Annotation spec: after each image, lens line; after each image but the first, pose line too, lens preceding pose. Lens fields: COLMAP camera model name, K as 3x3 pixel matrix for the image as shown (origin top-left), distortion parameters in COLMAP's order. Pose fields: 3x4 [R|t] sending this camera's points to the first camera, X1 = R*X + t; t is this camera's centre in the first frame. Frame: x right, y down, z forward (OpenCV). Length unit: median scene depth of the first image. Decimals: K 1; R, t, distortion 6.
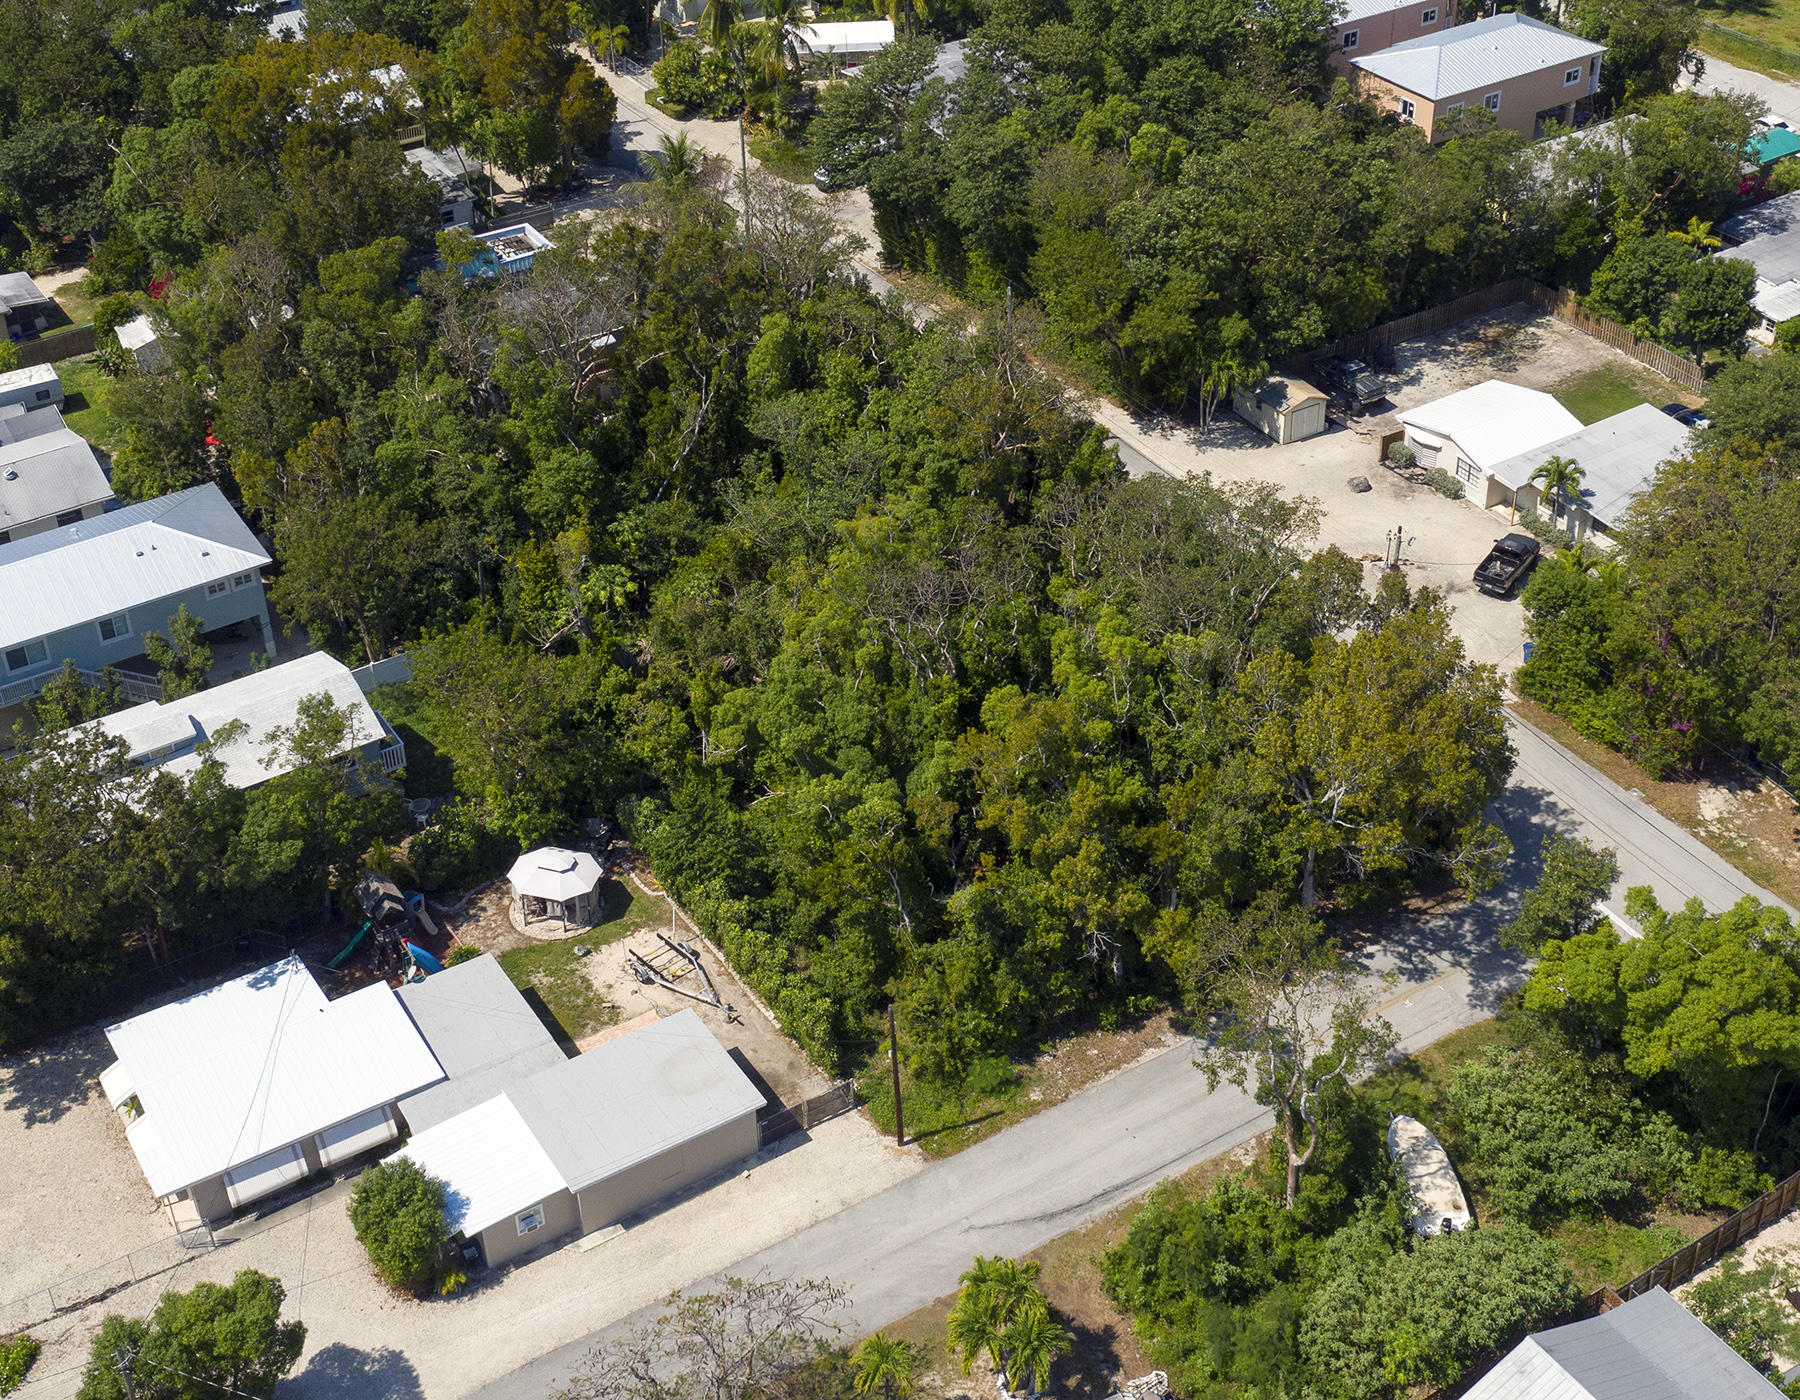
lens RADIAL K [[2340.1, 0, 878.4], [0, 2340.1, 546.4], [0, 0, 1]] dist [-0.010566, 0.024736]
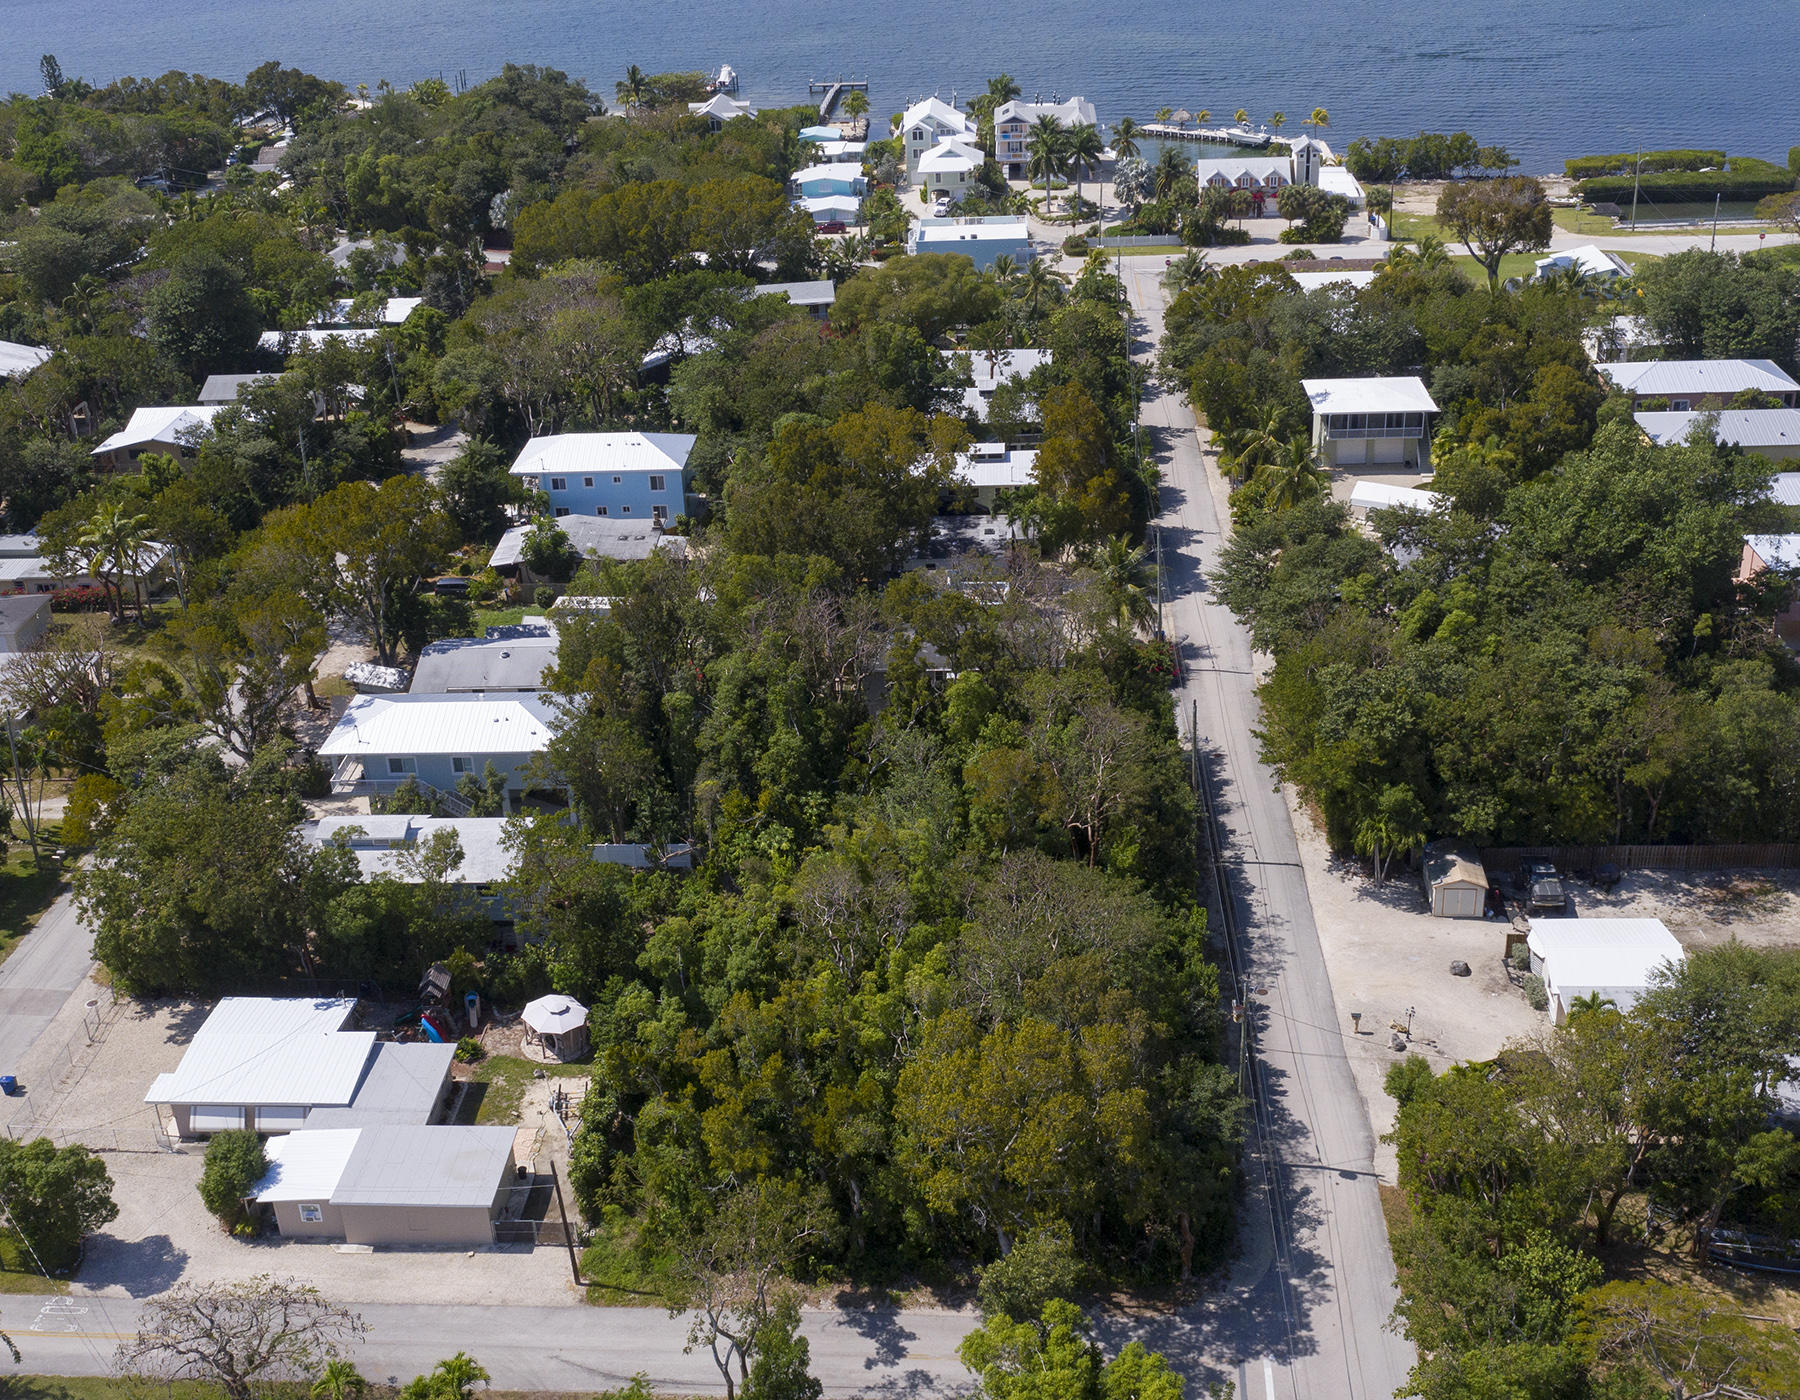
lens RADIAL K [[2011.3, 0, 900.0], [0, 2011.3, 700.0], [0, 0, 1]] dist [-0.002401, -0.014349]
pose [[0.814815, 0.245401, -0.525220, 0.495155], [-0.293765, 0.955834, -0.009142, -0.066199], [0.499780, 0.161740, 0.850918, 0.087556]]
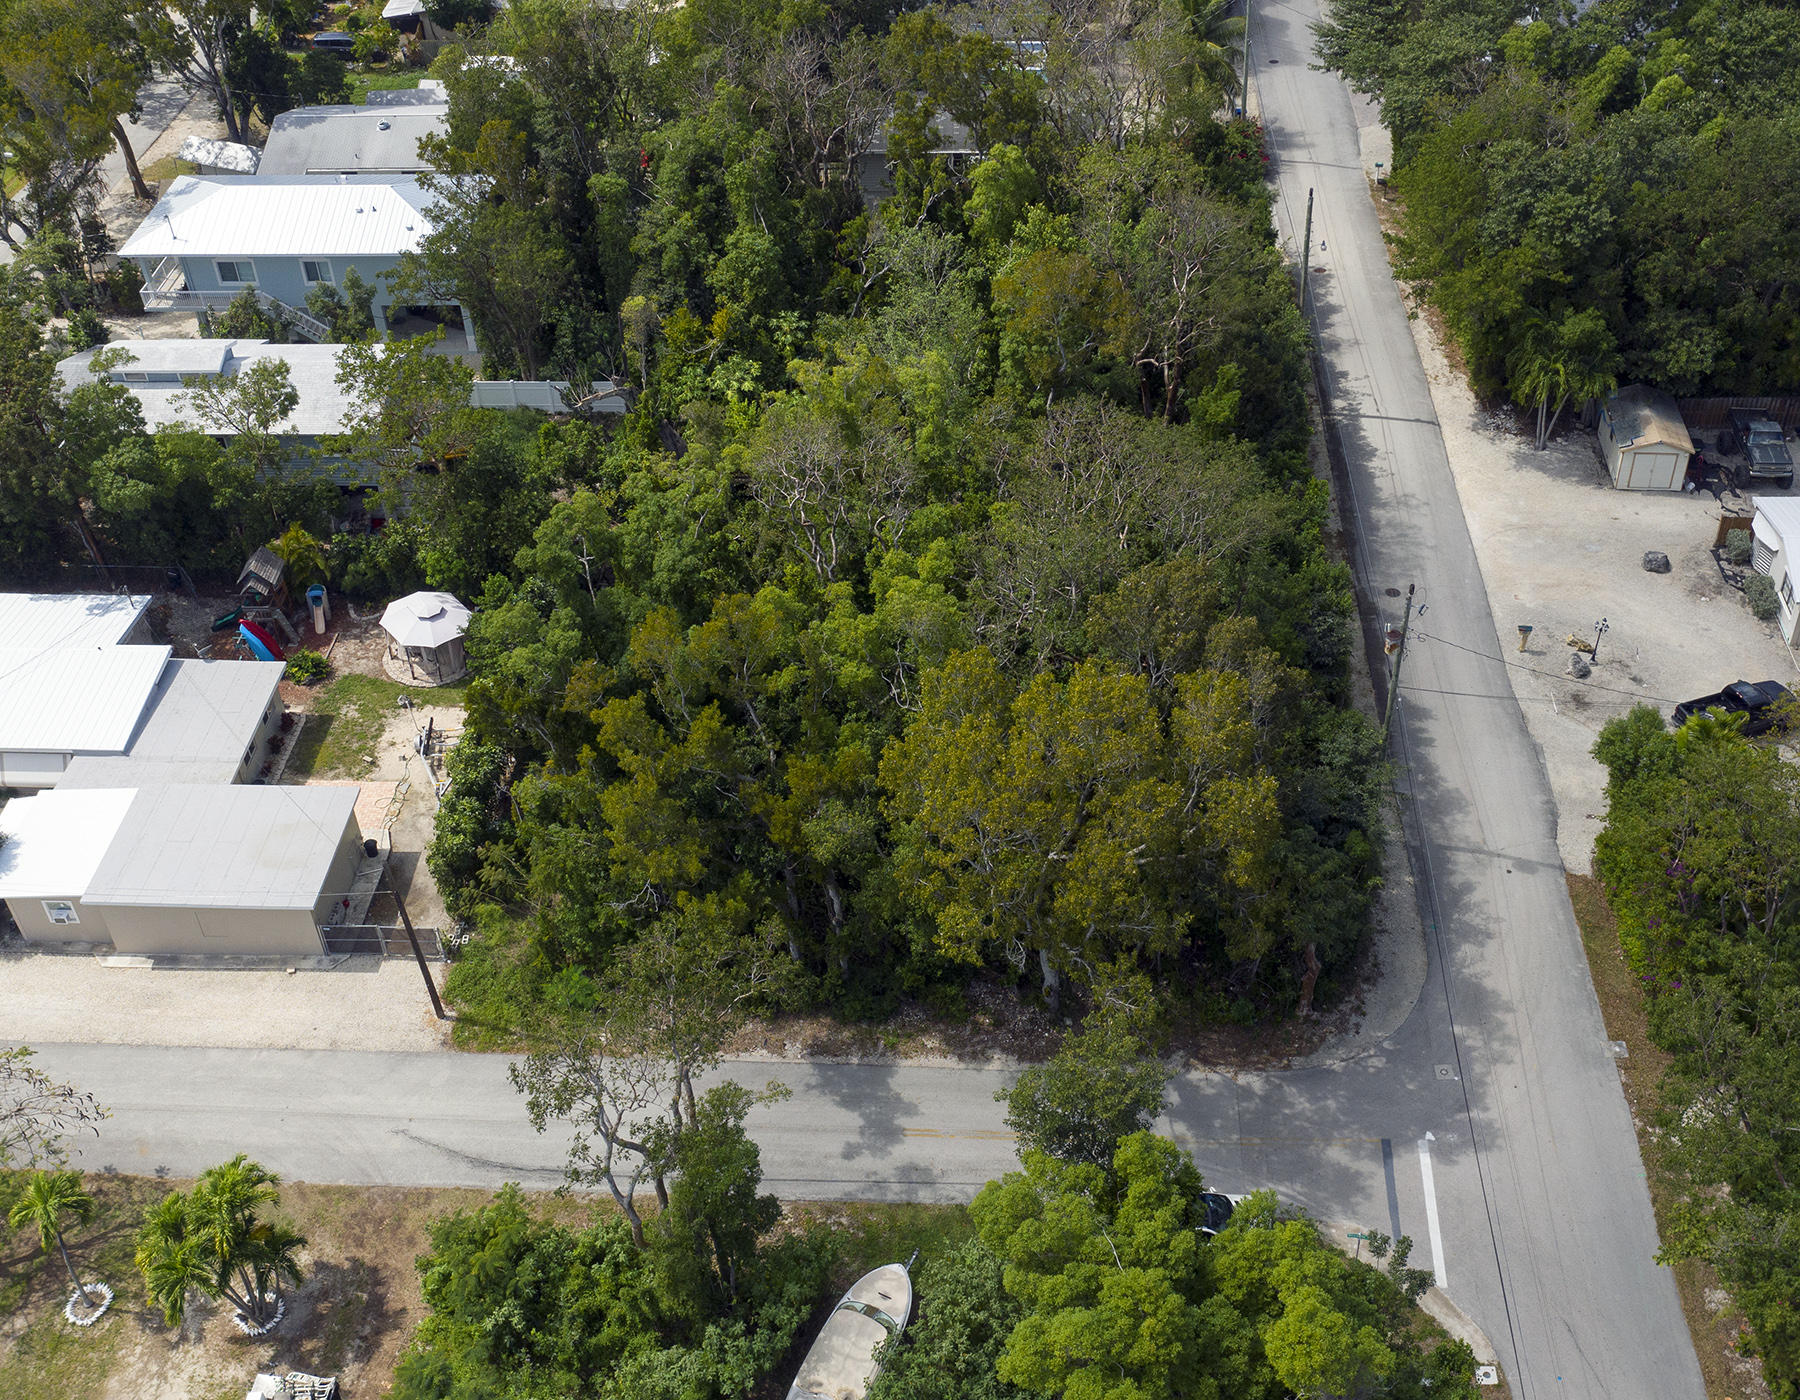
lens RADIAL K [[1952.0, 0, 975.8], [0, 1952.0, 693.1], [0, 0, 1]] dist [-0.011776, -0.019096]
pose [[0.827694, 0.363471, -0.427565, 0.345590], [-0.304251, 0.930855, 0.202336, -0.053546], [0.471545, -0.037385, 0.881049, 0.346052]]
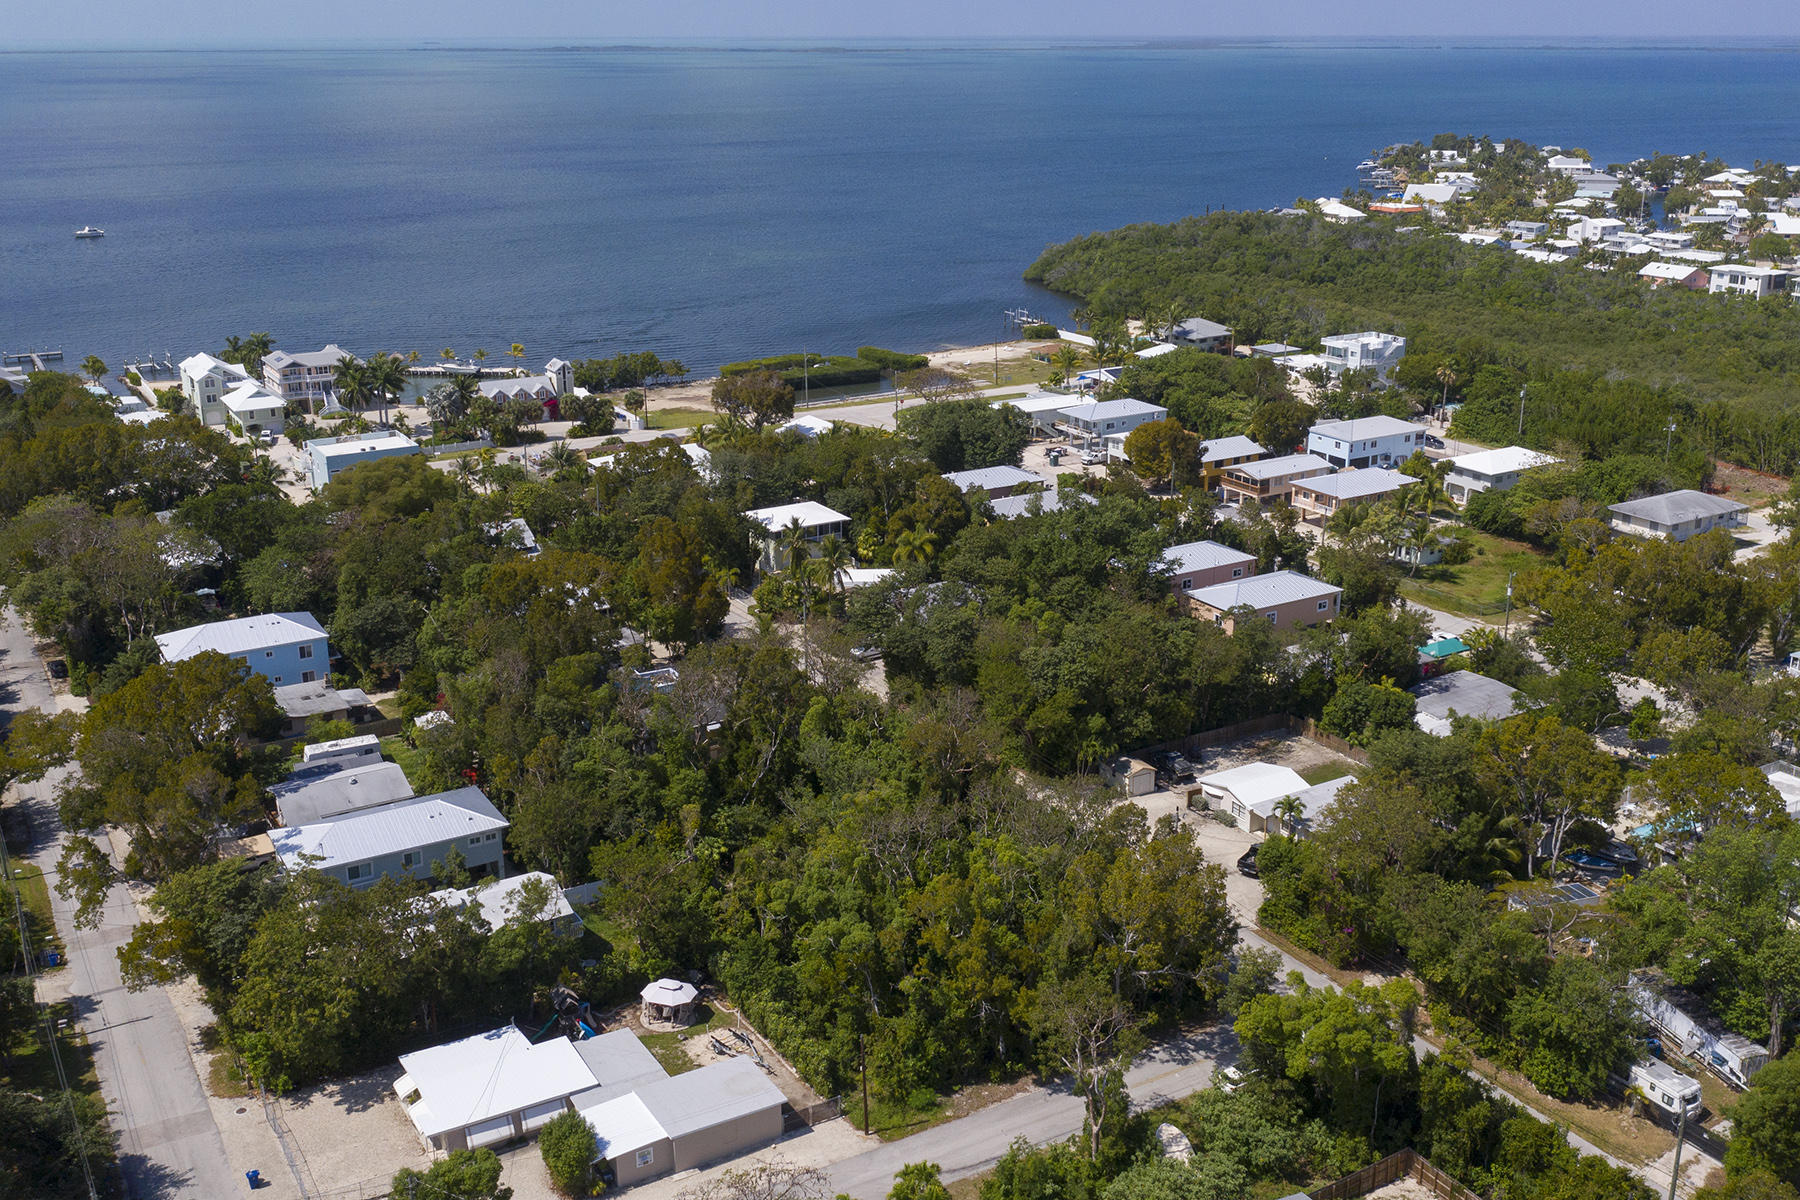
lens RADIAL K [[1744.2, 0, 900.0], [0, 1744.2, 600.0], [0, 0, 1]] dist [-0.002896, -0.002727]
pose [[0.999584, 0.025375, -0.013709, 0.031399], [-0.028034, 0.966501, -0.255127, 0.156568], [0.006776, 0.255405, 0.966810, -0.235618]]
